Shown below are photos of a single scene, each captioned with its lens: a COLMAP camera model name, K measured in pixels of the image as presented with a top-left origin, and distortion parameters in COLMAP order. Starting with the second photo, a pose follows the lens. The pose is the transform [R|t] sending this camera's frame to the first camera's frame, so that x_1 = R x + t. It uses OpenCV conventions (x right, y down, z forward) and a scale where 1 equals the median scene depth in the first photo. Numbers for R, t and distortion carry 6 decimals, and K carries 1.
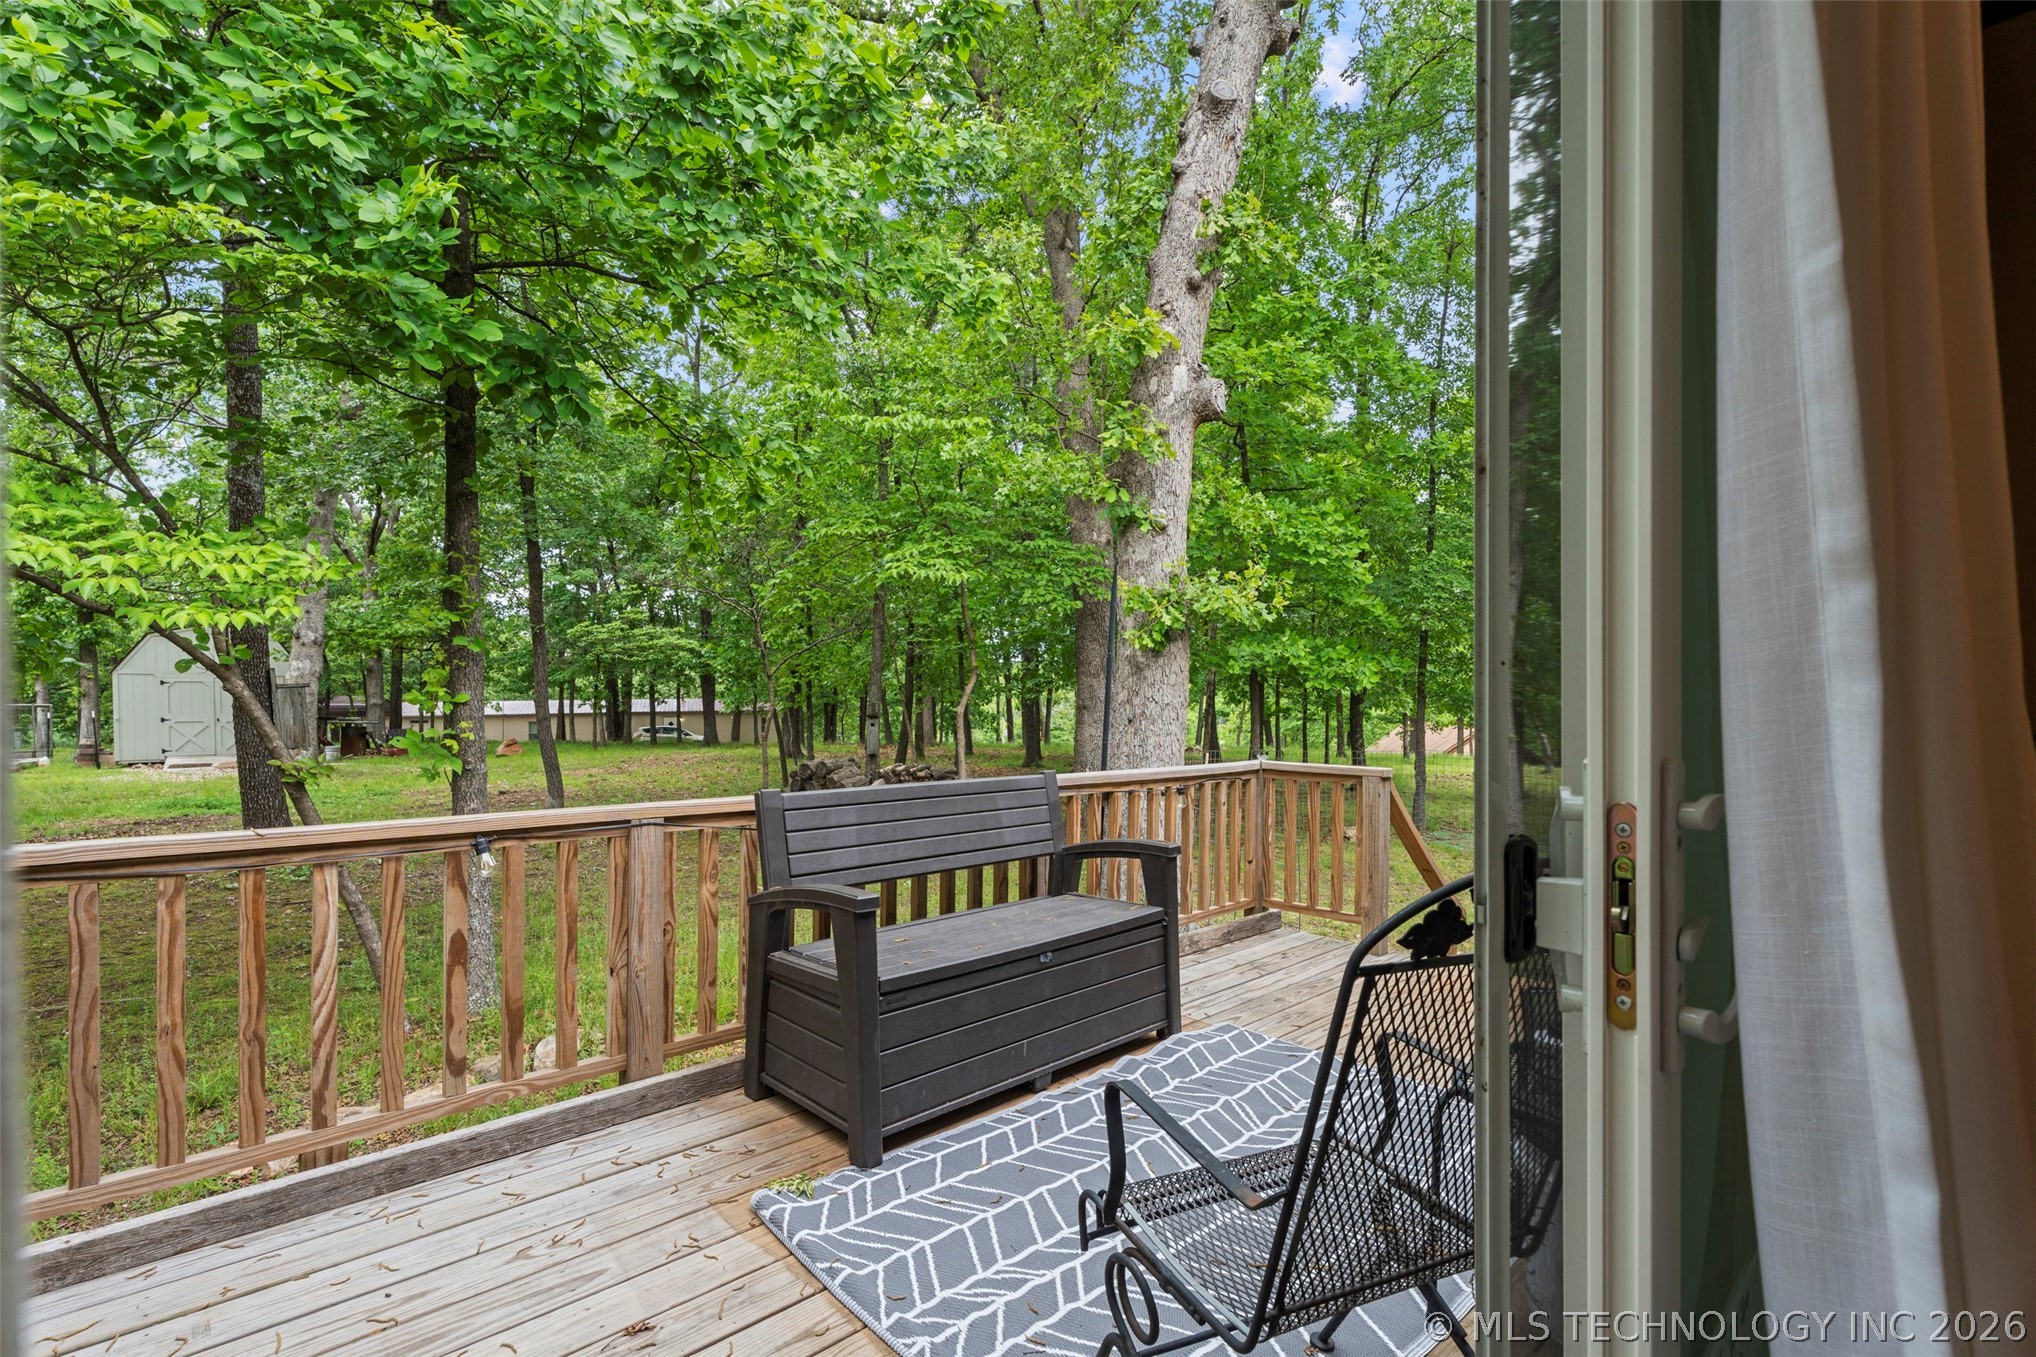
lens RADIAL K [[902.4, 0, 1013.5], [0, 902.4, 689.9], [0, 0, 1]] dist [-0.004669, 0.000786]
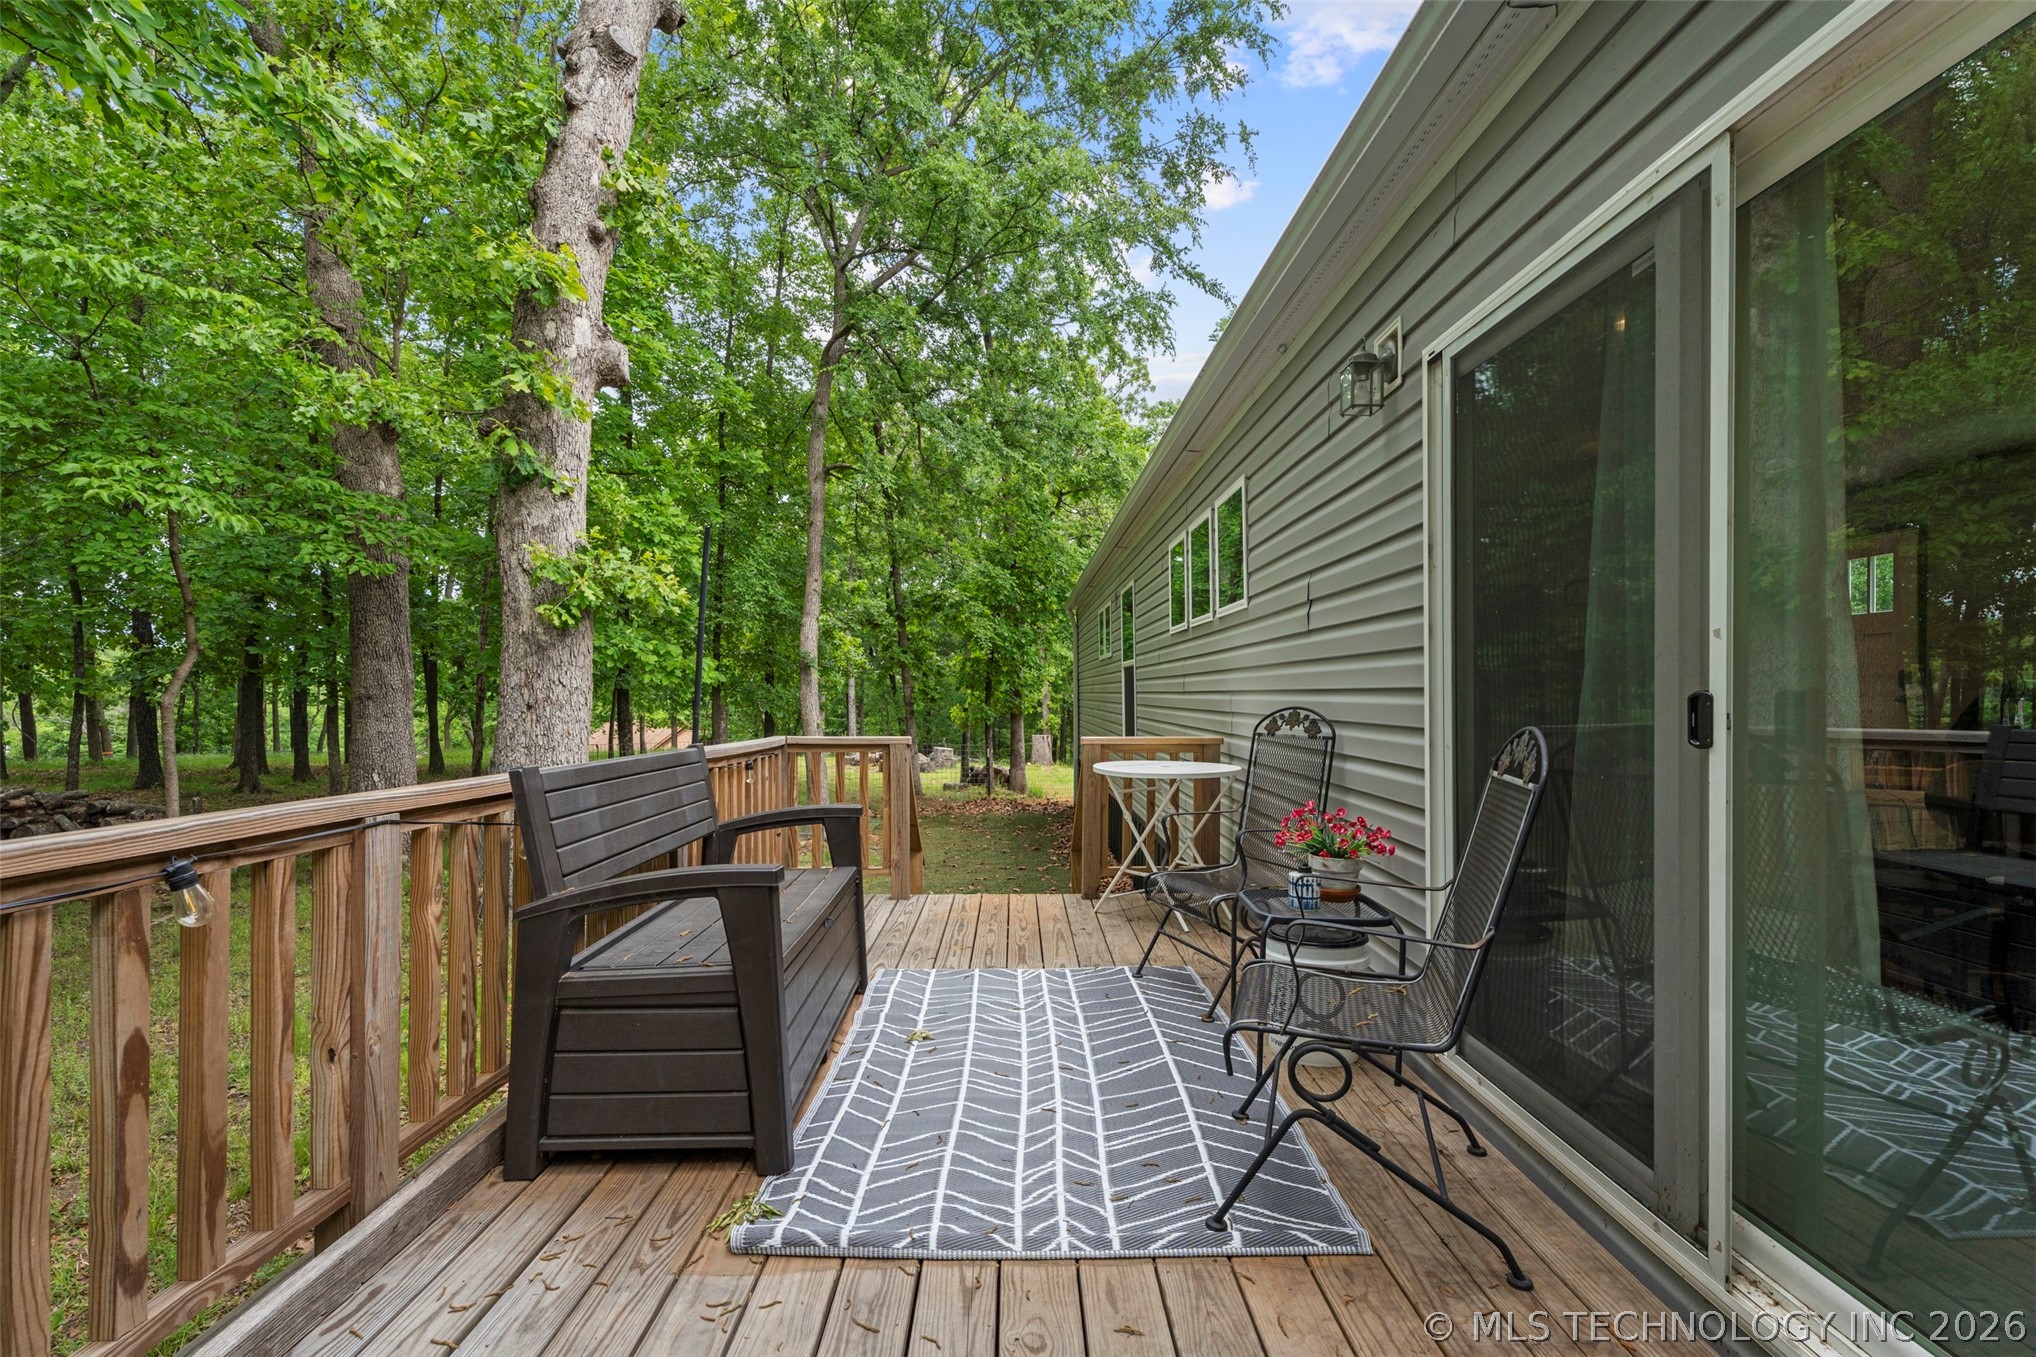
lens RADIAL K [[902.4, 0, 1004.7], [0, 902.4, 687.7], [0, 0, 1]] dist [-0.004669, 0.000786]
pose [[0.678322, 0.010587, 0.734688, -0.508880], [-0.009371, 0.999940, -0.005758, 0.041064], [-0.734705, -0.002979, 0.678380, 0.177848]]
